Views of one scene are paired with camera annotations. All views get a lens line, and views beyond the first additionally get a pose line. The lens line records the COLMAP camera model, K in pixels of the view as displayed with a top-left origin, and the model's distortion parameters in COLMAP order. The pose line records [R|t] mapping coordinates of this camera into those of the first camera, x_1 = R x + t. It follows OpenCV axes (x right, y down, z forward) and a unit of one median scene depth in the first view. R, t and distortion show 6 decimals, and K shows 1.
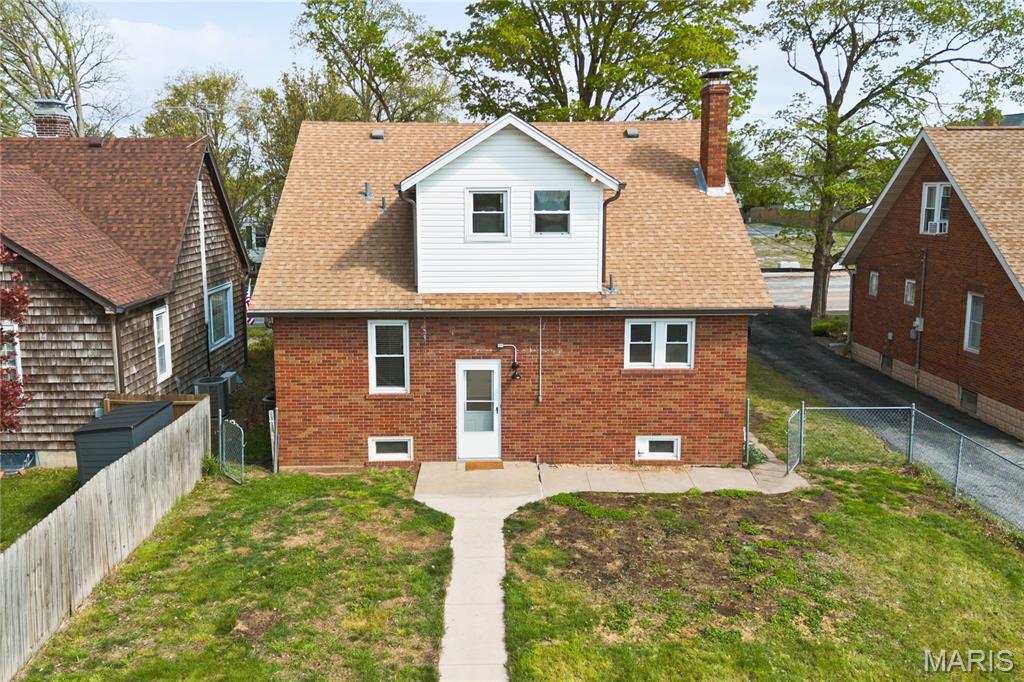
lens RADIAL K [[895.5, 0, 488.8], [0, 895.5, 312.1], [0, 0, 1]] dist [0.084918, -0.115872]
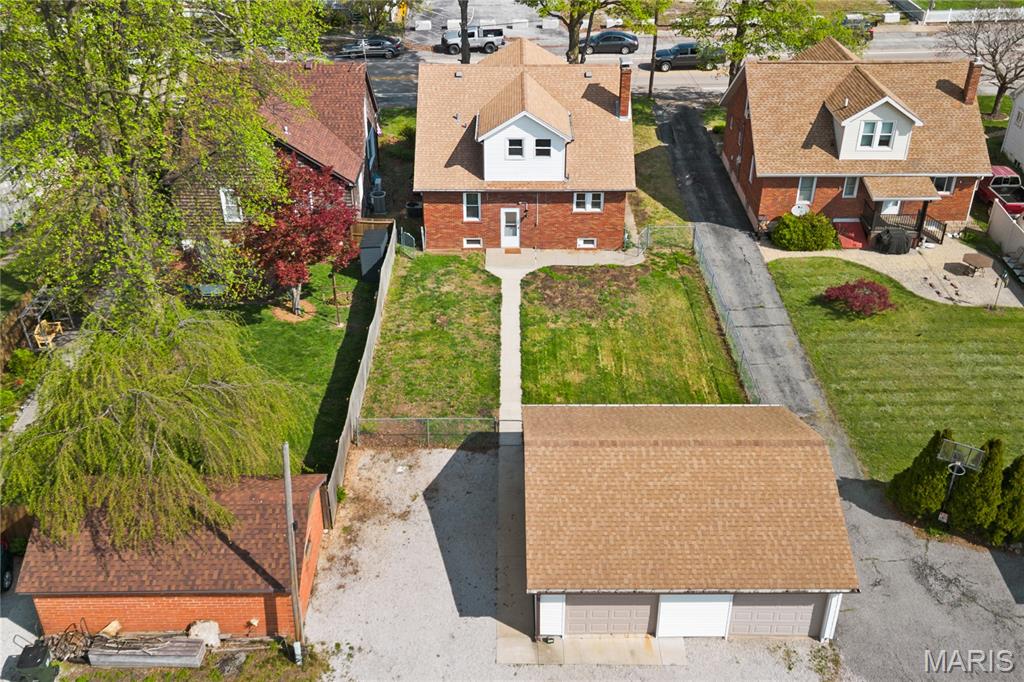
lens RADIAL K [[1050.2, 0, 511.8], [0, 1050.2, 303.3], [0, 0, 1]] dist [0.147602, -0.400393]
pose [[0.999971, 0.006203, 0.004318, -0.019988], [-0.007379, 0.924734, 0.380541, -0.807412], [-0.001633, -0.380562, 0.924754, -1.729213]]
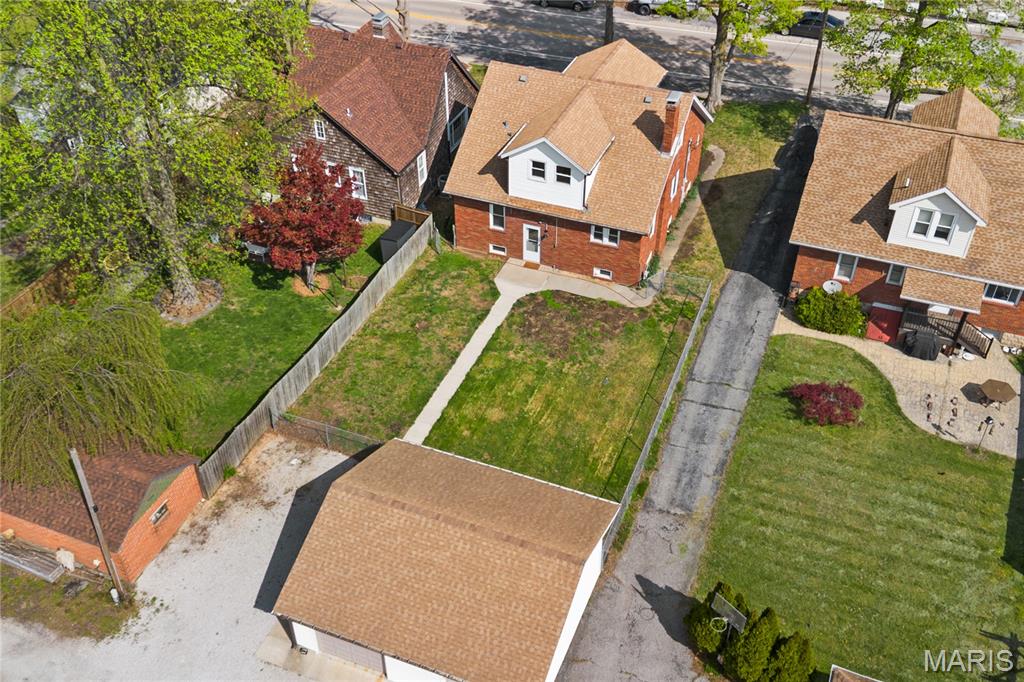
lens RADIAL K [[1038.3, 0, 490.1], [0, 1038.3, 388.3], [0, 0, 1]] dist [0.114685, -0.204627]
pose [[0.915735, 0.256371, -0.309360, 0.906323], [-0.040602, 0.825073, 0.563565, -1.215049], [0.399726, -0.503516, 0.765958, -1.464716]]
